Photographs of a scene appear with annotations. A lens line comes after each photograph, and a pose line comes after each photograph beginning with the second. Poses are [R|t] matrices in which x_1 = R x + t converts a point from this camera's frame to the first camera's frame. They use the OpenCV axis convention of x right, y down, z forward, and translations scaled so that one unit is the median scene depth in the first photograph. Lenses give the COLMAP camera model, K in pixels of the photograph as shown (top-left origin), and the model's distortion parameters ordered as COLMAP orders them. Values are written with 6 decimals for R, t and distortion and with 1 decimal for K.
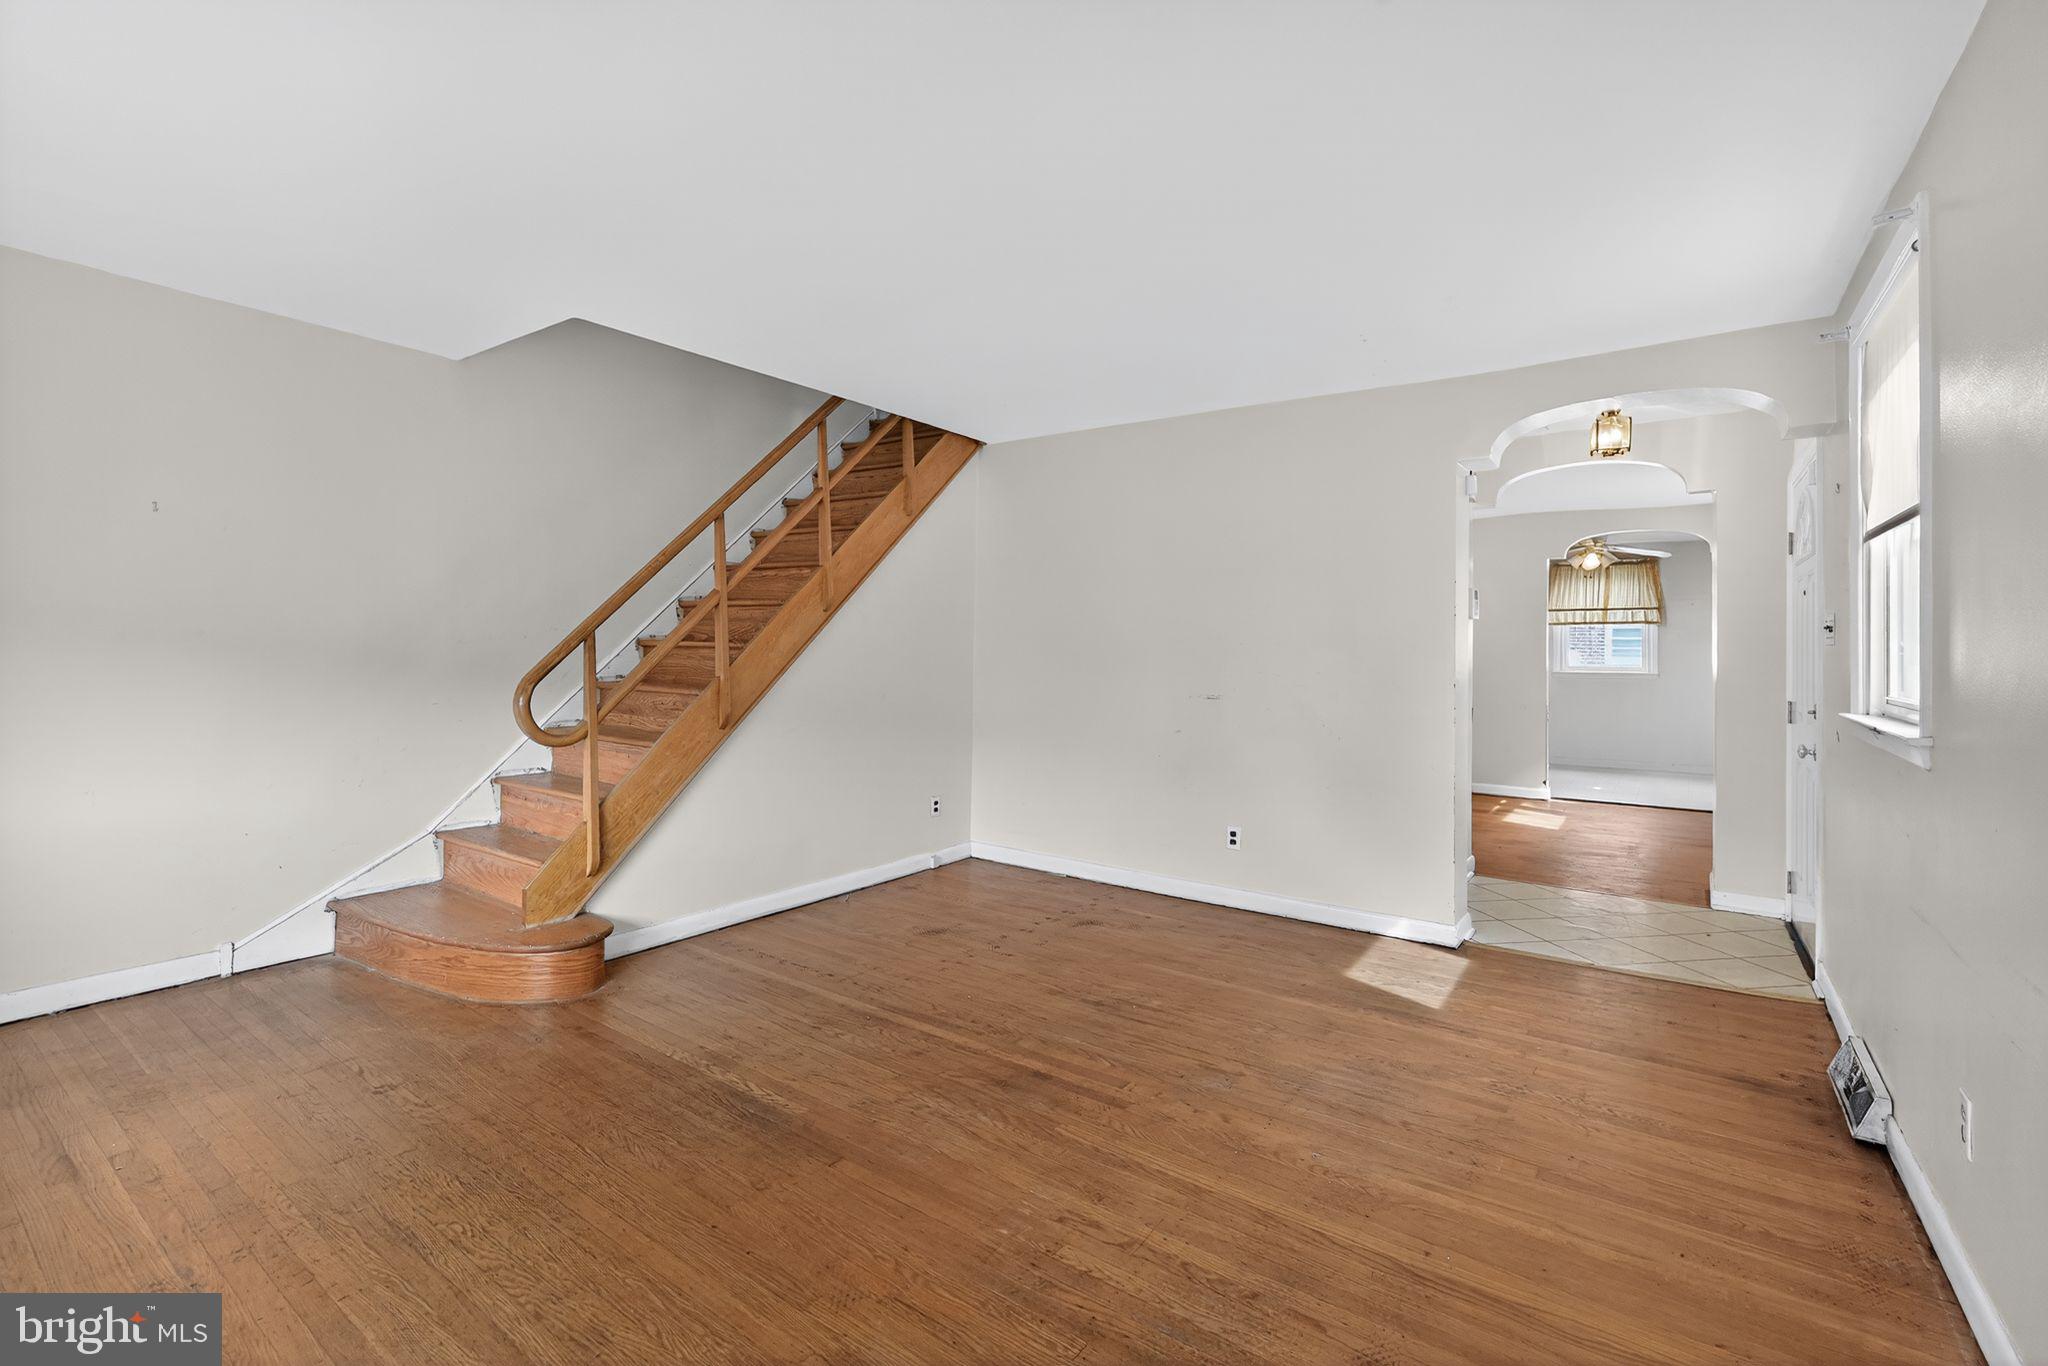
lens RADIAL K [[913.4, 0, 1012.9], [0, 913.4, 642.0], [0, 0, 1]] dist [-0.010757, 0.007085]
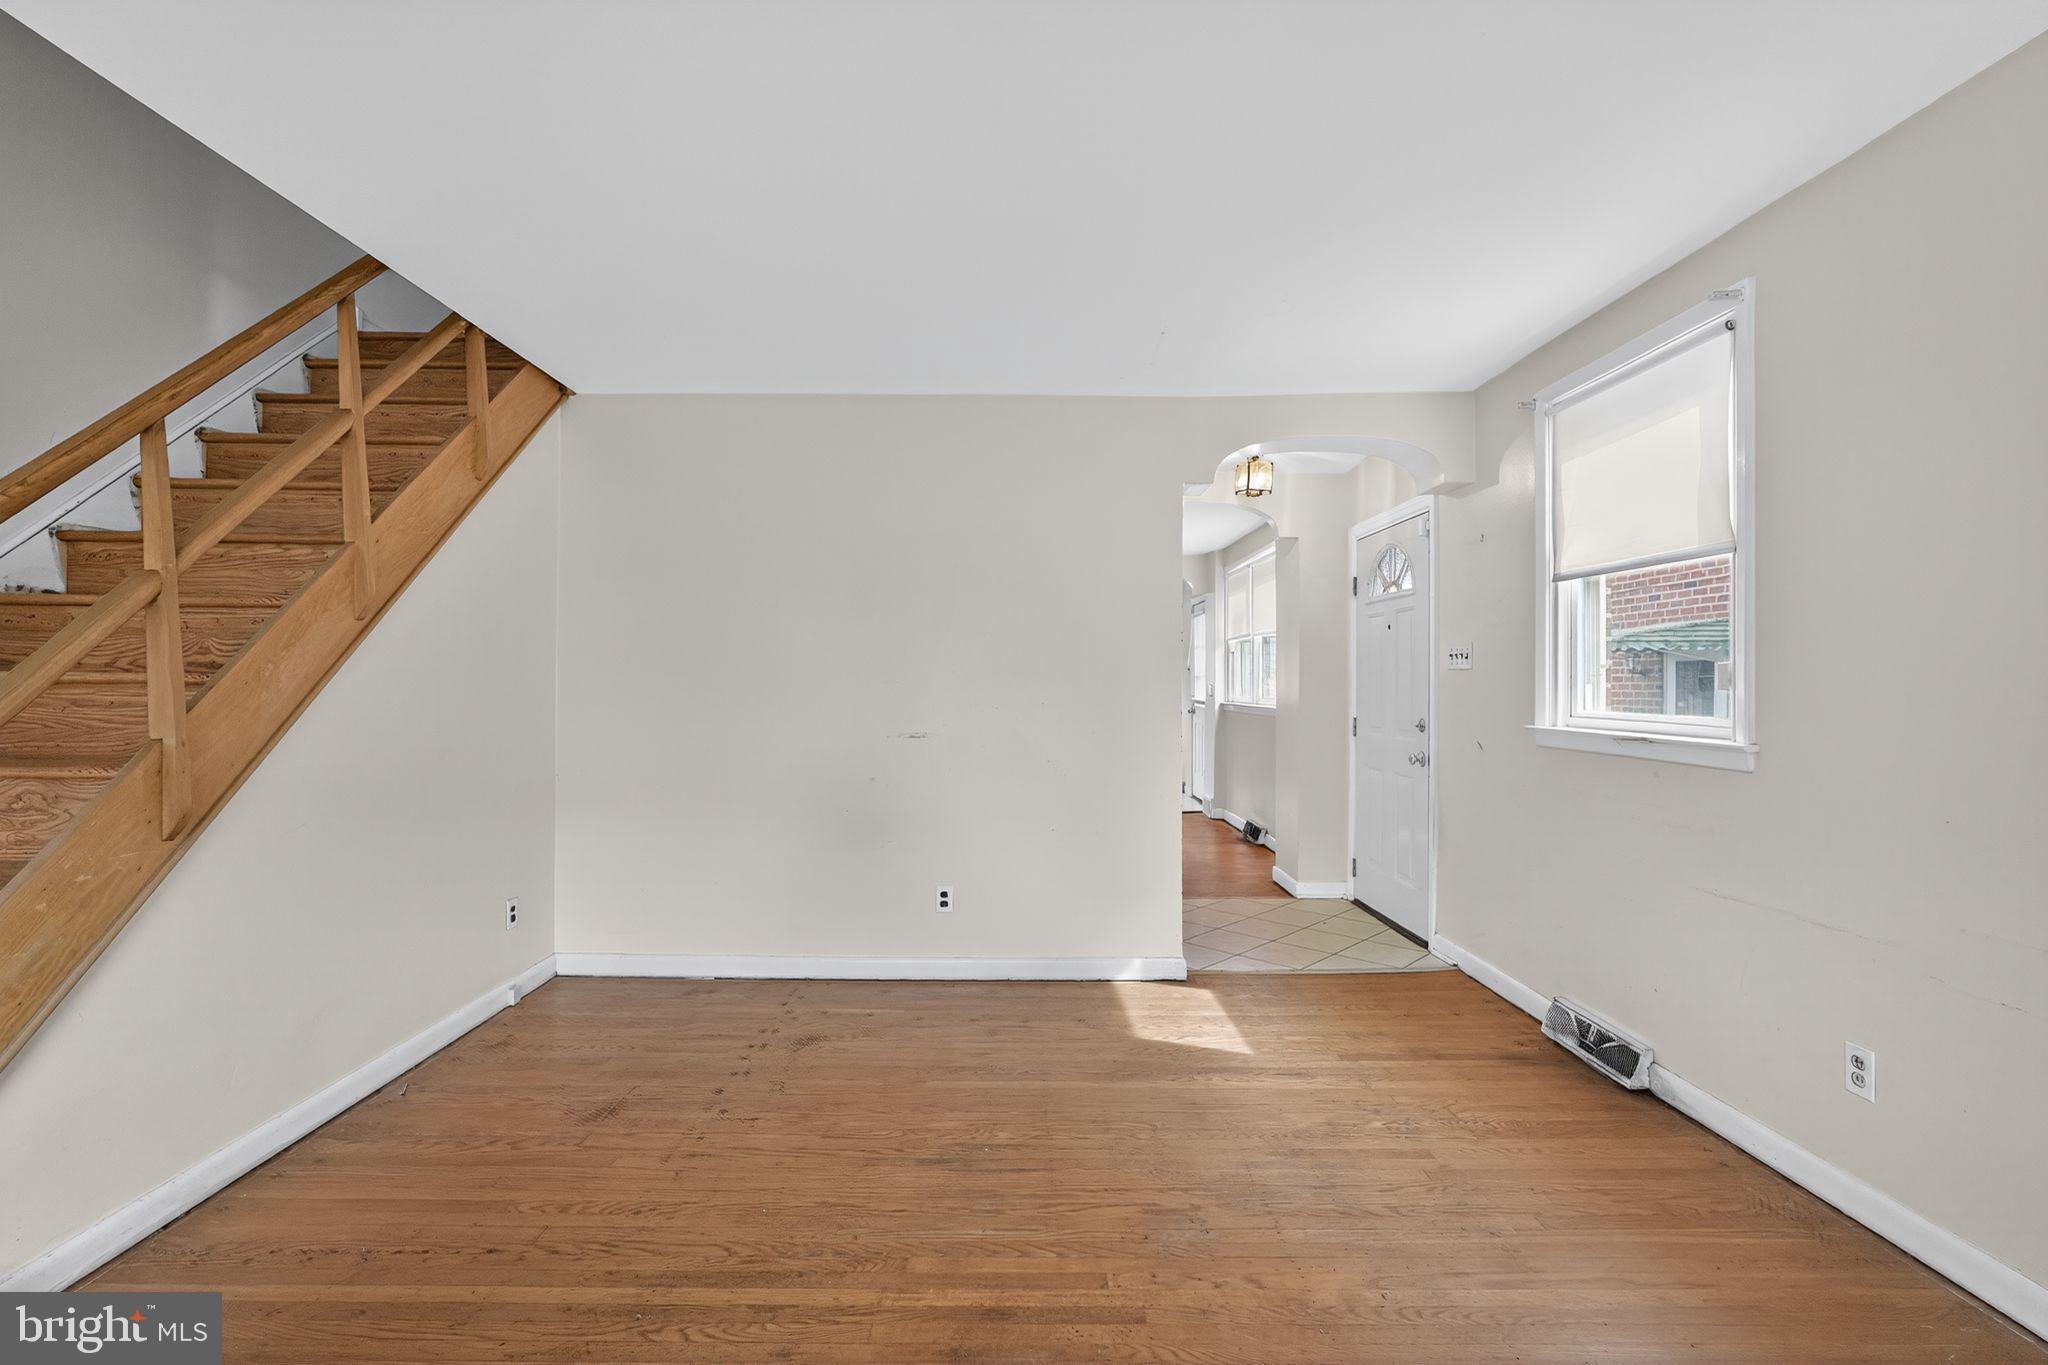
lens RADIAL K [[913.4, 0, 1016.2], [0, 913.4, 691.9], [0, 0, 1]] dist [-0.010757, 0.007085]
pose [[0.813003, -0.017408, 0.581999, -0.236468], [0.006725, 0.999767, 0.020509, 0.003595], [-0.582221, -0.012760, 0.812931, 0.316763]]
